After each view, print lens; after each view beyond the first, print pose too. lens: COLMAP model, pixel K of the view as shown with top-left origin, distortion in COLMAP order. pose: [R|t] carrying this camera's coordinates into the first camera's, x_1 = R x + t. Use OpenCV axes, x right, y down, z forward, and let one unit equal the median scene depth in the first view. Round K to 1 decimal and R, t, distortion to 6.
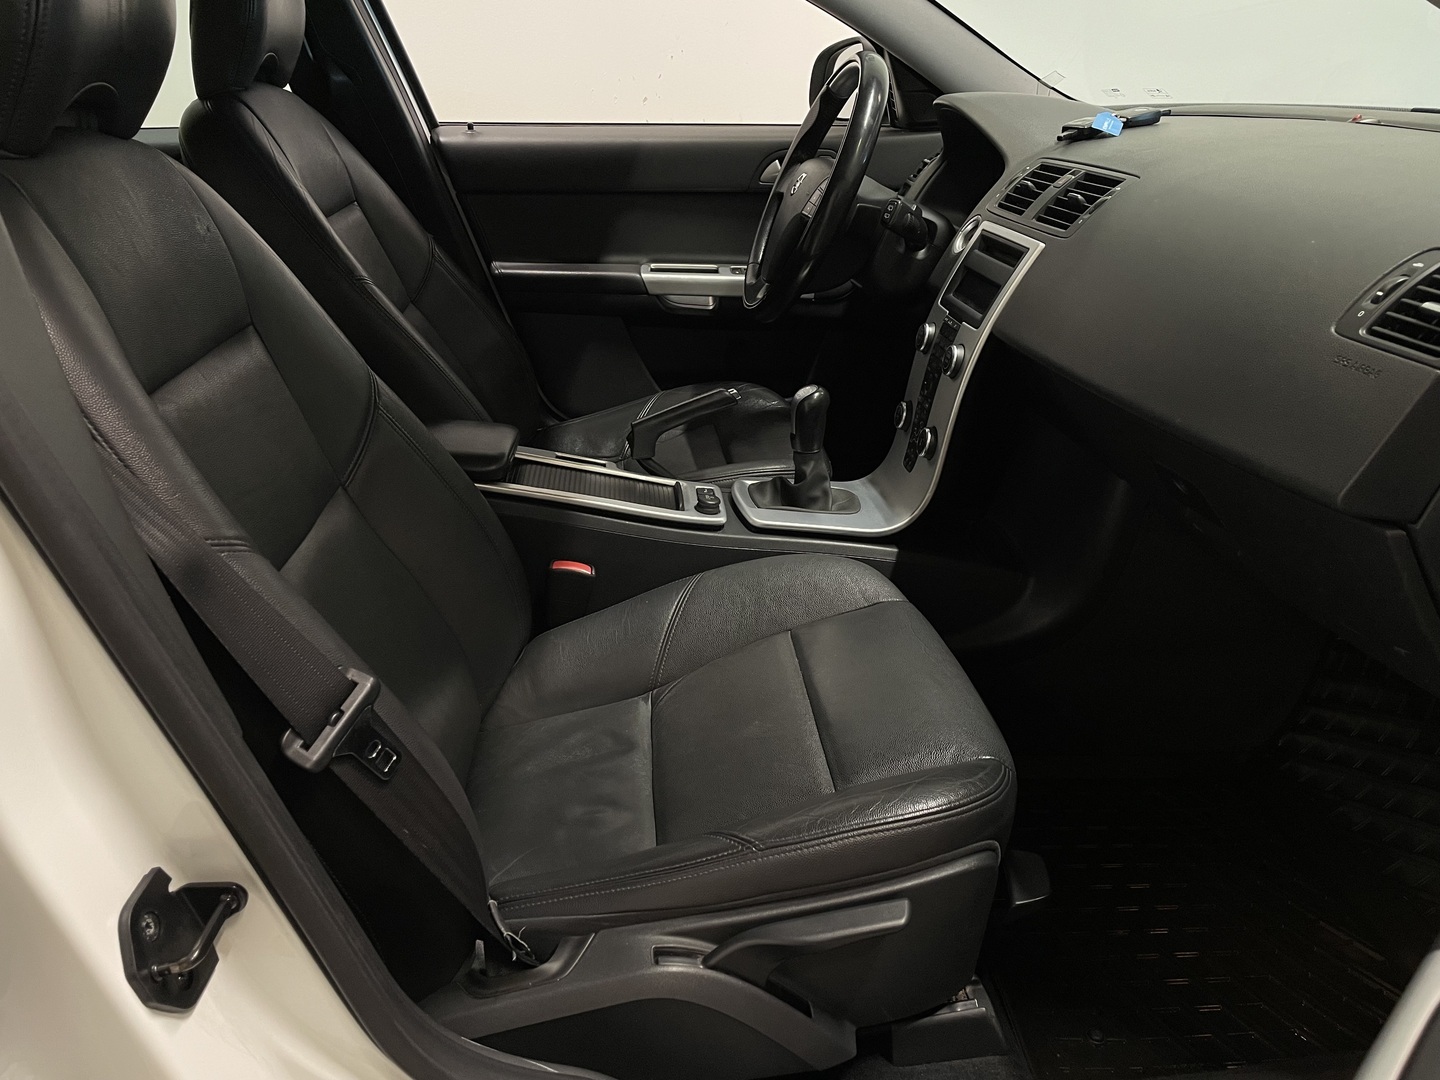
lens RADIAL K [[1115.4, 0, 717.7], [0, 1115.4, 528.9], [0, 0, 1]] dist [0.079698, -0.097605]
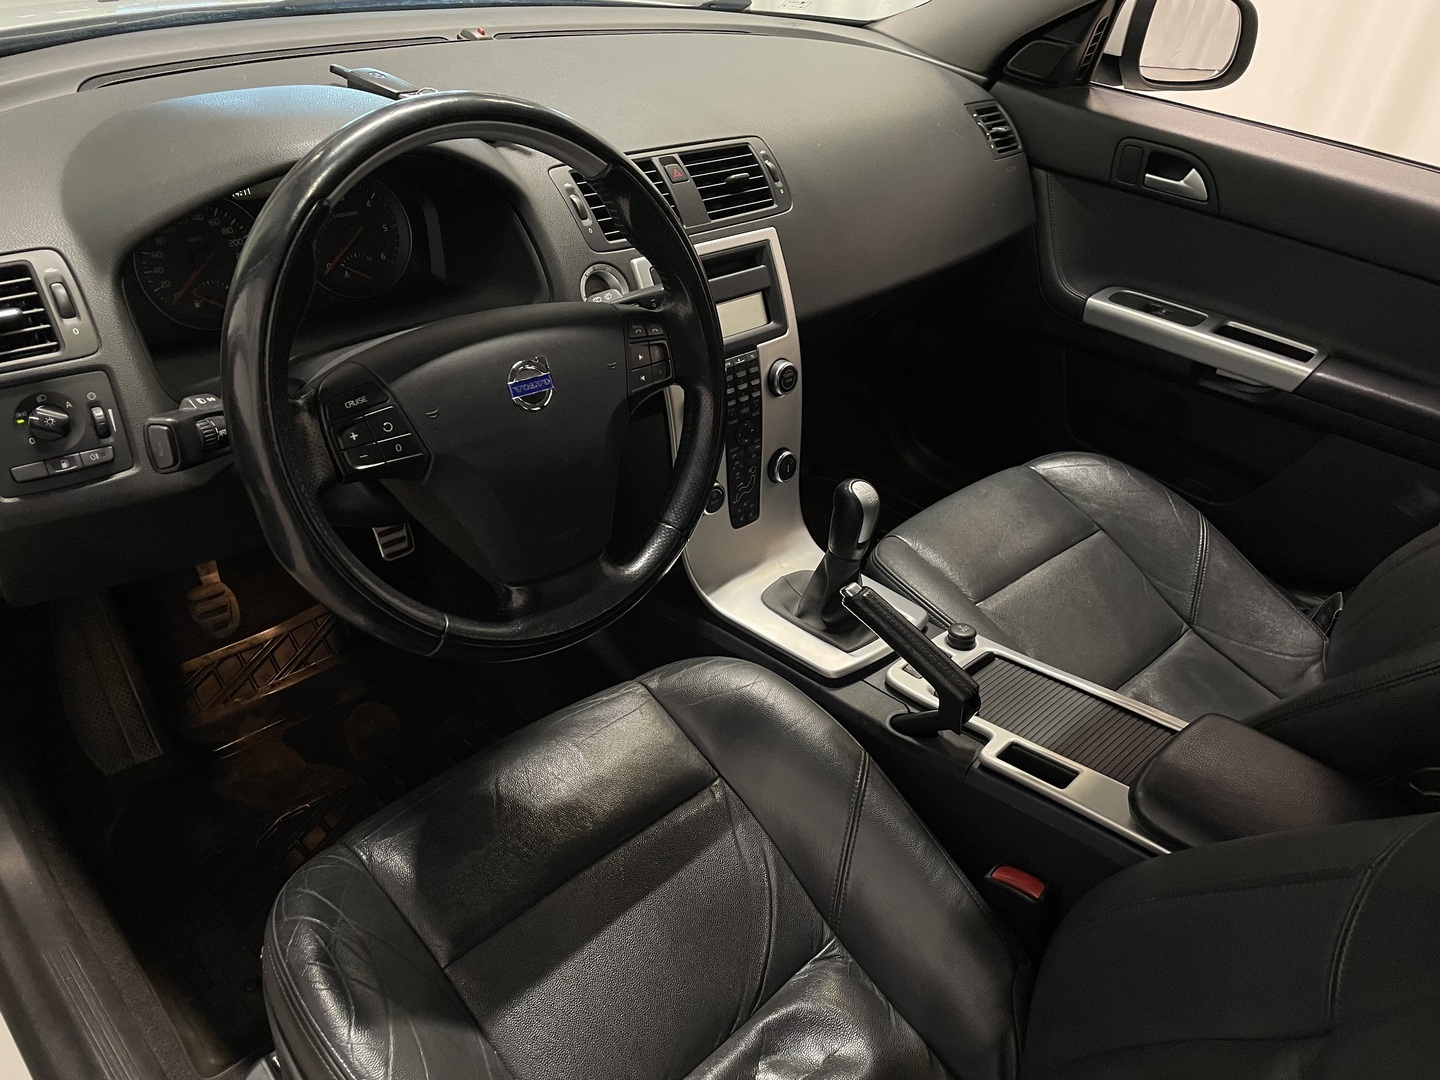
lens RADIAL K [[1115.4, 0, 717.7], [0, 1115.4, 528.9], [0, 0, 1]] dist [0.079698, -0.097605]
pose [[-0.609536, -0.485438, 0.626750, -0.396617], [0.214819, 0.659874, 0.720013, -0.743436], [-0.763098, 0.573512, -0.297936, 1.384128]]
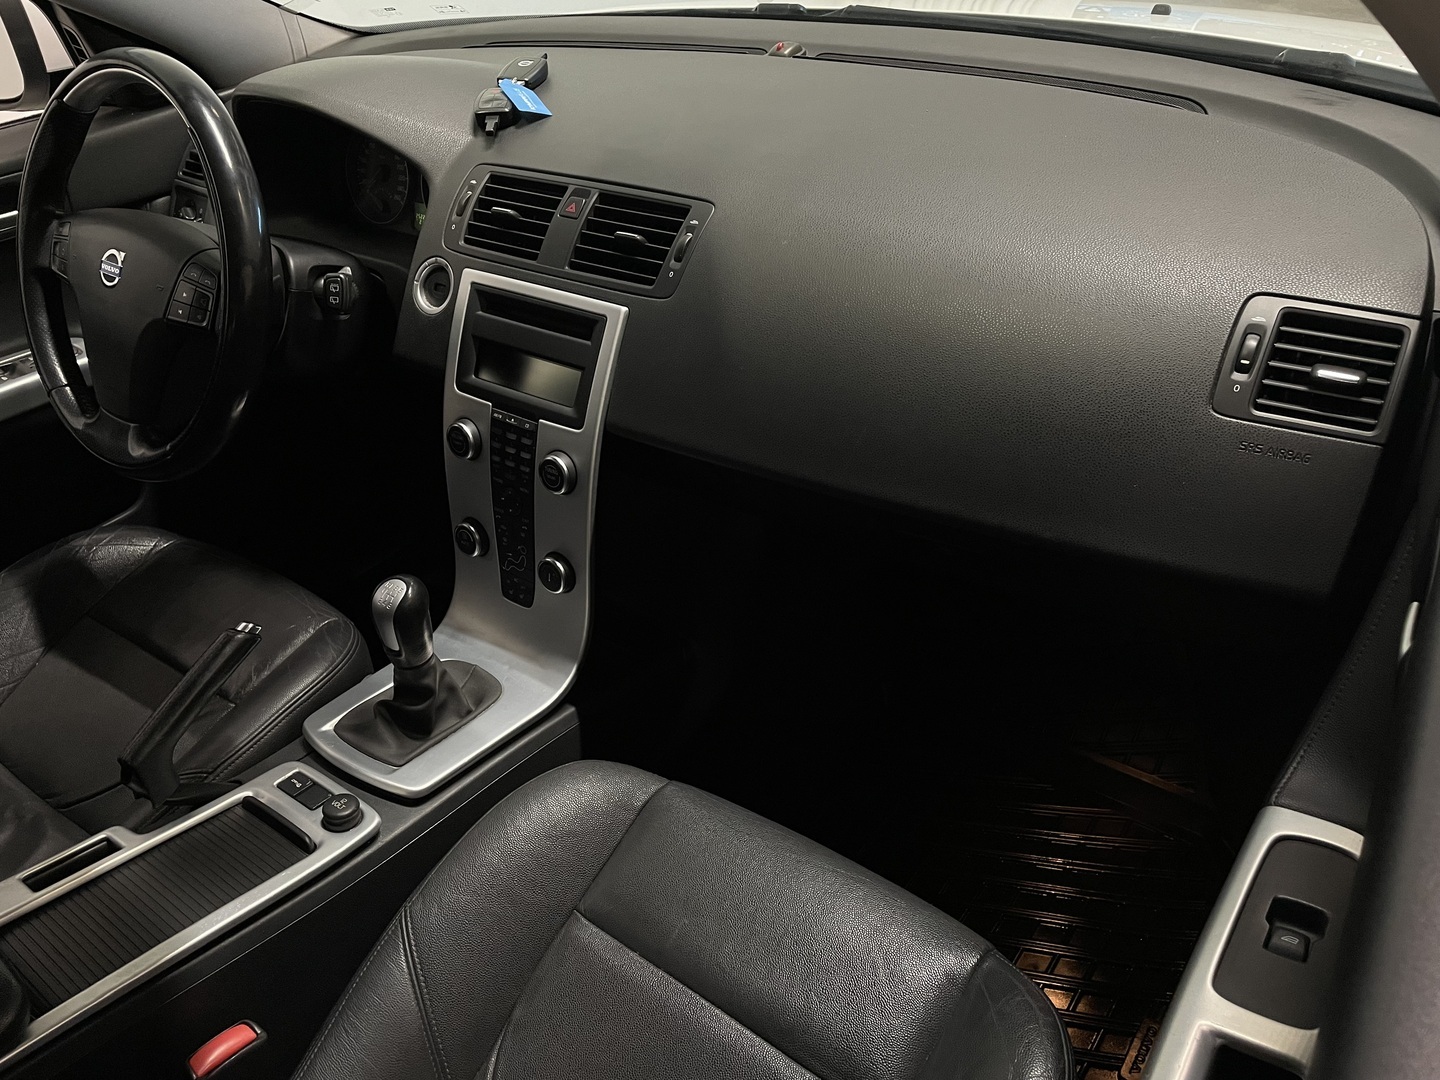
lens RADIAL K [[1112.7, 0, 720.0], [0, 1112.7, 540.0], [0, 0, 1]] dist [0.098661, -0.131550]
pose [[0.675142, -0.453435, 0.581877, -0.178662], [0.347298, 0.891274, 0.291572, -0.290710], [-0.650821, 0.005232, 0.759214, 0.342266]]
